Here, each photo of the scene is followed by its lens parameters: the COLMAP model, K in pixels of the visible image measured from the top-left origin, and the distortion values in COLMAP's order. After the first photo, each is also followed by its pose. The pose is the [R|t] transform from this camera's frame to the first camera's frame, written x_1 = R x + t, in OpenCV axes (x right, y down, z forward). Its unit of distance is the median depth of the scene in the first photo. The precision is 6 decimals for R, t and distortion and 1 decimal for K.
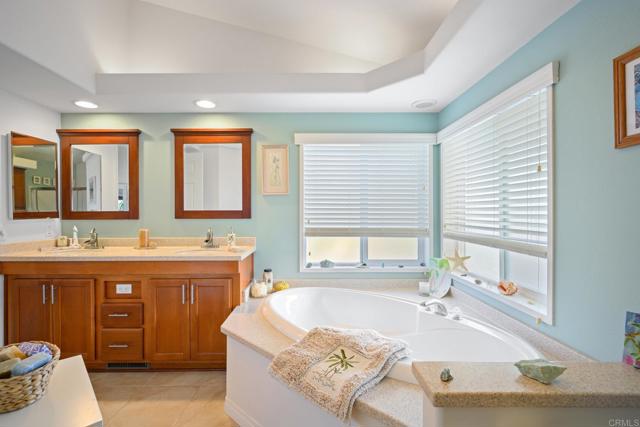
lens RADIAL K [[299.2, 0, 318.9], [0, 299.2, 213.3], [0, 0, 1]] dist [0.005523, 0.000149]
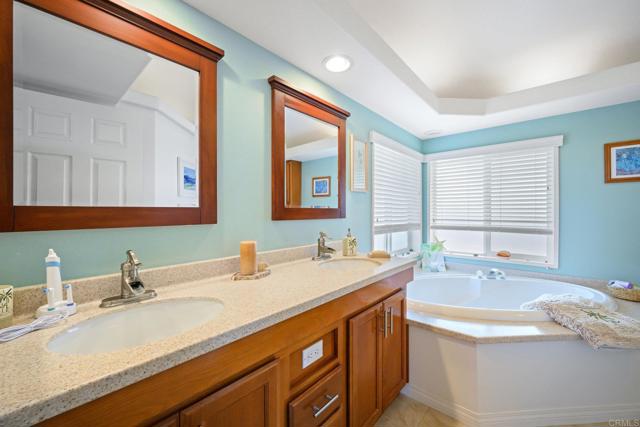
lens RADIAL K [[253.0, 0, 323.0], [0, 253.0, 212.2], [0, 0, 1]] dist [-0.001225, -0.000221]
pose [[0.667591, -0.001431, 0.744527, -0.808035], [0.000766, 0.999999, 0.001235, -0.000123], [-0.744528, -0.000254, 0.667591, 0.569627]]
